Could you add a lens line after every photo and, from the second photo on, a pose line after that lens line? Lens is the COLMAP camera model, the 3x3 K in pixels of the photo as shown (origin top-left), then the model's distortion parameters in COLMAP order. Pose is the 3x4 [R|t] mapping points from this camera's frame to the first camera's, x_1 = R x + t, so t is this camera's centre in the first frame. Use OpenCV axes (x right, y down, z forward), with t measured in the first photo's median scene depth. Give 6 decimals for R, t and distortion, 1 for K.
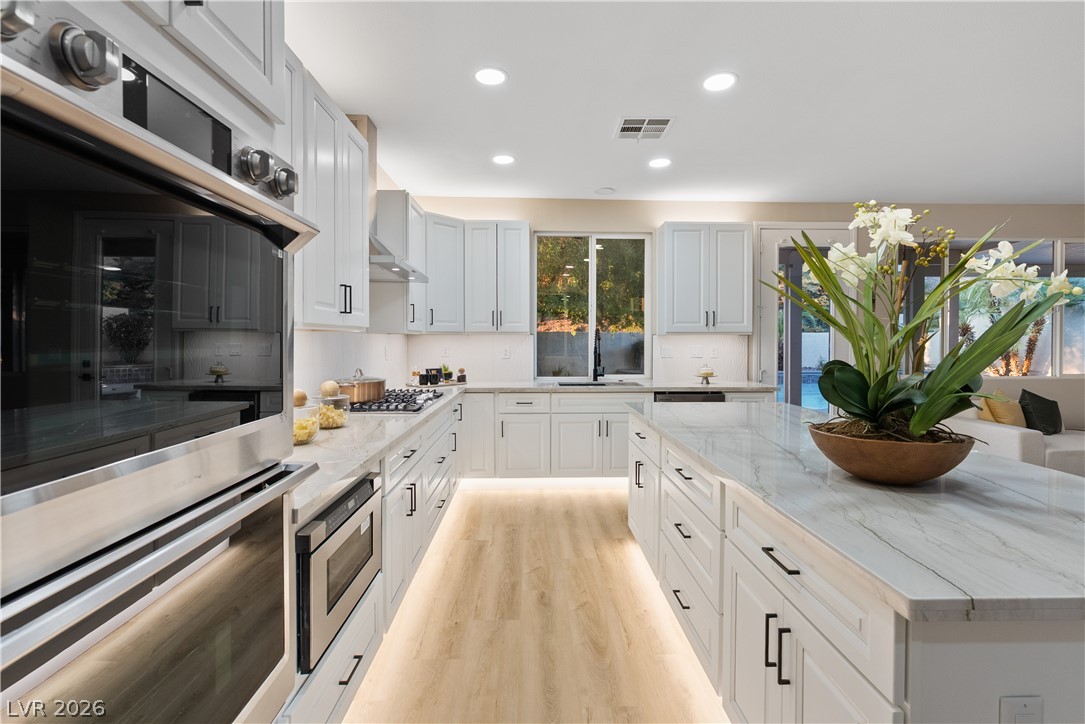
lens RADIAL K [[492.8, 0, 545.6], [0, 492.8, 354.7], [0, 0, 1]] dist [-0.013470, 0.005677]
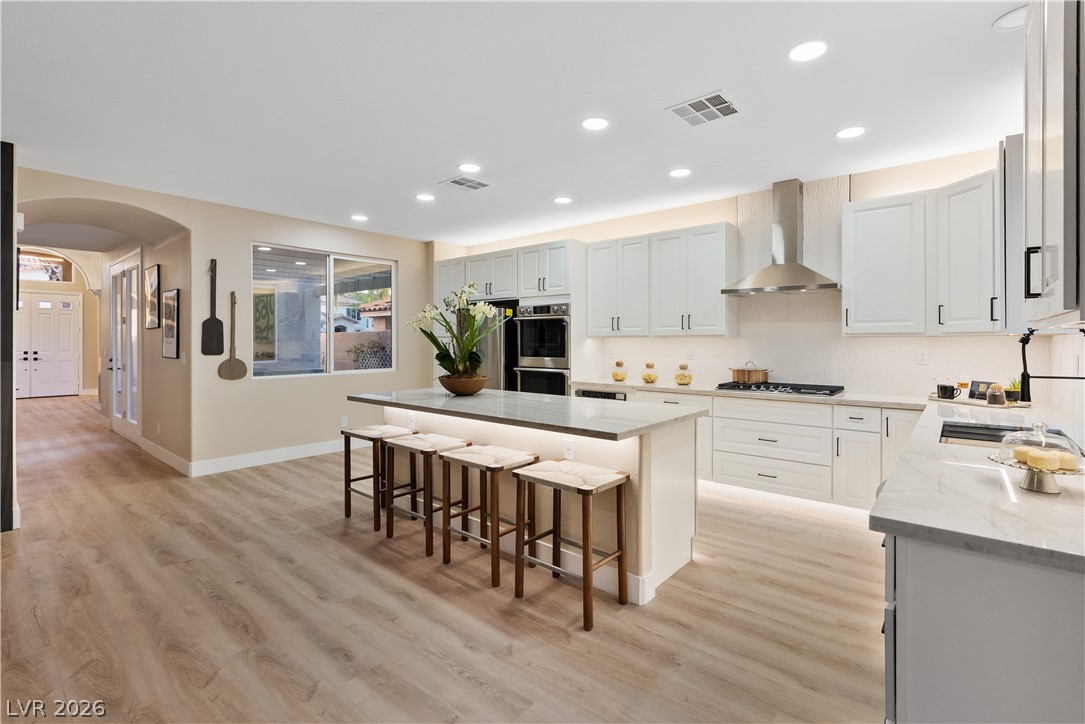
lens RADIAL K [[492.8, 0, 546.1], [0, 492.8, 347.7], [0, 0, 1]] dist [-0.013470, 0.005677]
pose [[-0.663278, 0.008893, -0.748320, 0.750439], [-0.025127, 0.999101, 0.034145, -0.030363], [0.747951, 0.041451, -0.662458, 0.972870]]
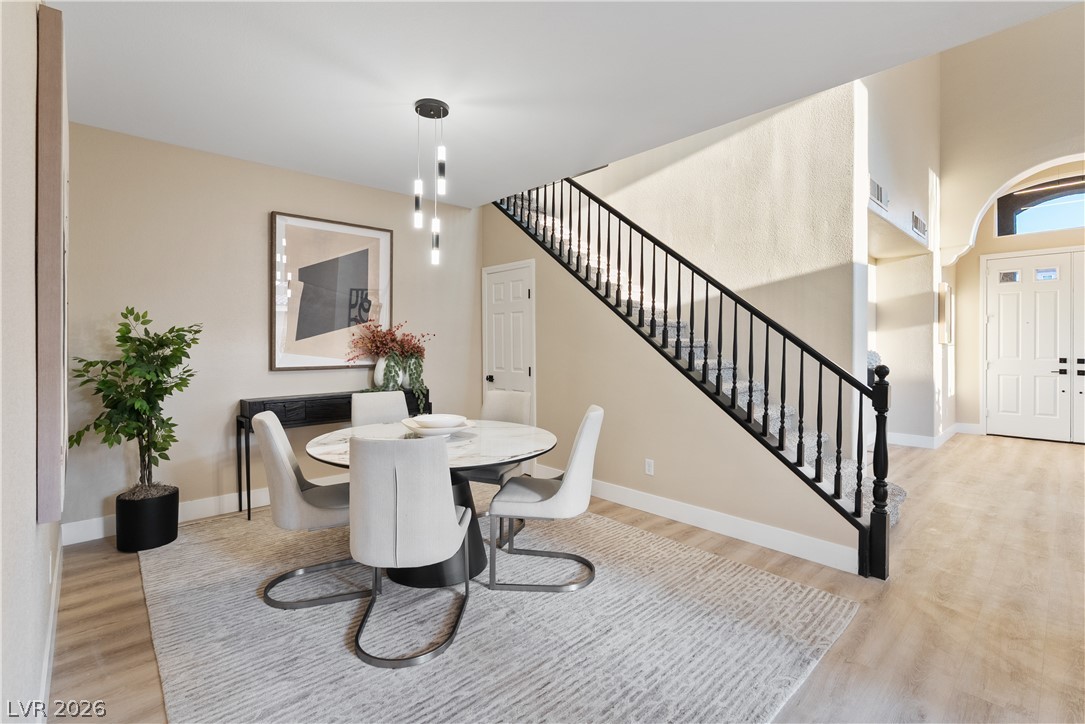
lens RADIAL K [[492.8, 0, 547.1], [0, 492.8, 344.9], [0, 0, 1]] dist [-0.013470, 0.005677]
pose [[-0.661498, 0.000676, 0.749946, 0.577702], [0.028022, 0.999324, 0.023817, 0.027954], [-0.749423, 0.036770, -0.661070, -0.626203]]
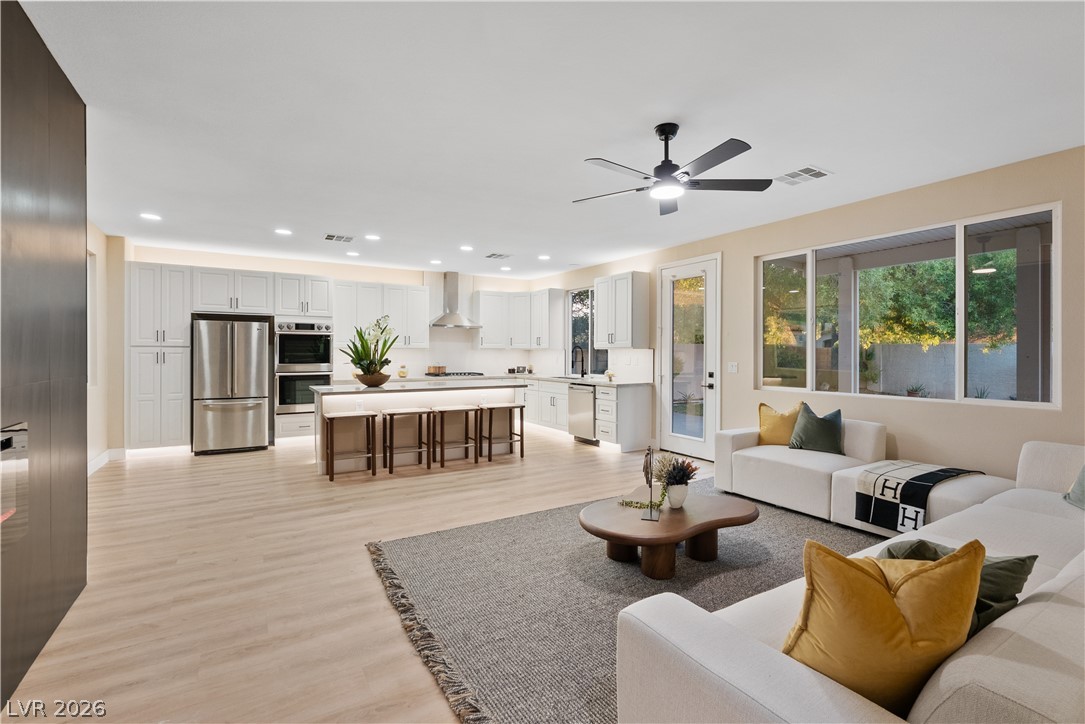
lens RADIAL K [[492.8, 0, 543.6], [0, 492.8, 359.2], [0, 0, 1]] dist [-0.013470, 0.005677]
pose [[0.498787, 0.013516, -0.866619, 1.548025], [-0.029977, 0.999549, -0.001664, -0.000099], [0.866206, 0.026808, 0.498967, 0.060461]]
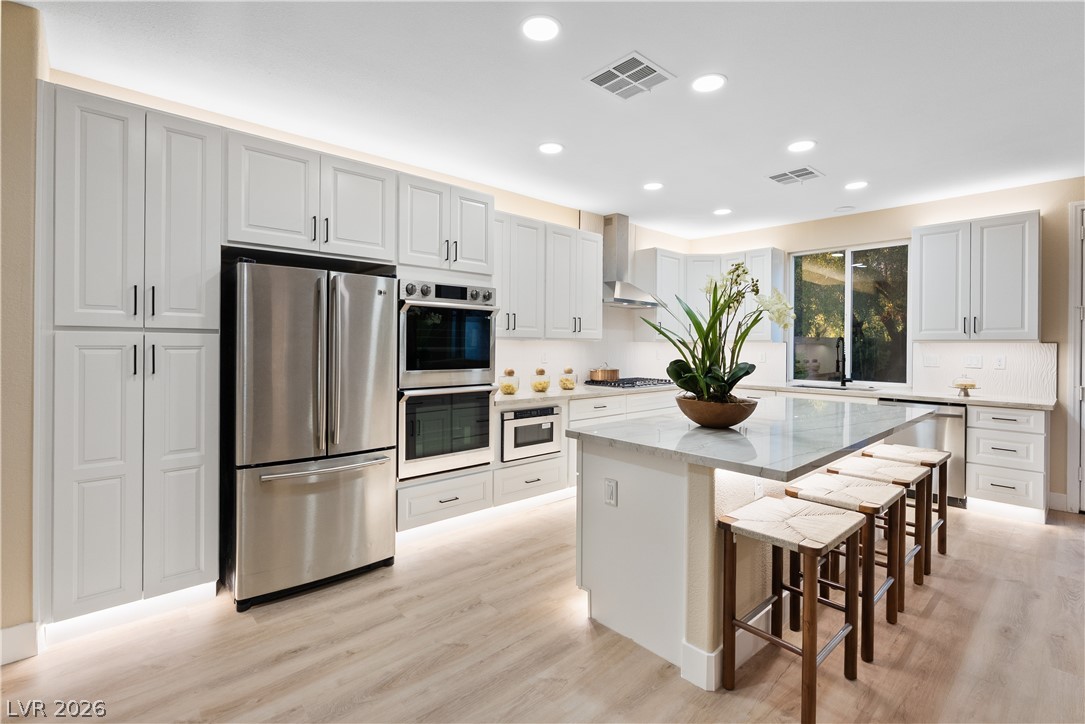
lens RADIAL K [[492.8, 0, 540.6], [0, 492.8, 348.6], [0, 0, 1]] dist [-0.013470, 0.005677]
pose [[0.647829, 0.010776, -0.761710, 0.509975], [-0.031789, 0.999411, -0.012898, 0.007895], [0.761122, 0.032570, 0.647790, -0.192221]]
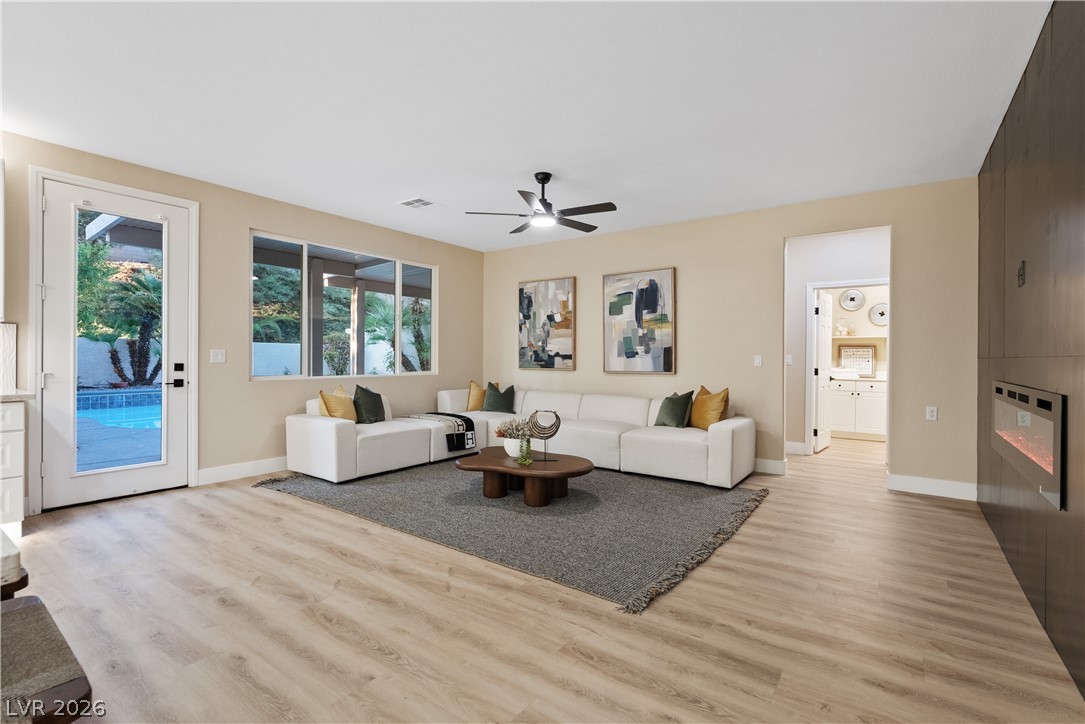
lens RADIAL K [[492.8, 0, 545.0], [0, 492.8, 357.7], [0, 0, 1]] dist [-0.013470, 0.005677]
pose [[0.604499, 0.005872, 0.796585, 0.336122], [0.016818, 0.999656, -0.020132, 0.037945], [-0.796429, 0.025567, 0.604192, -0.021719]]
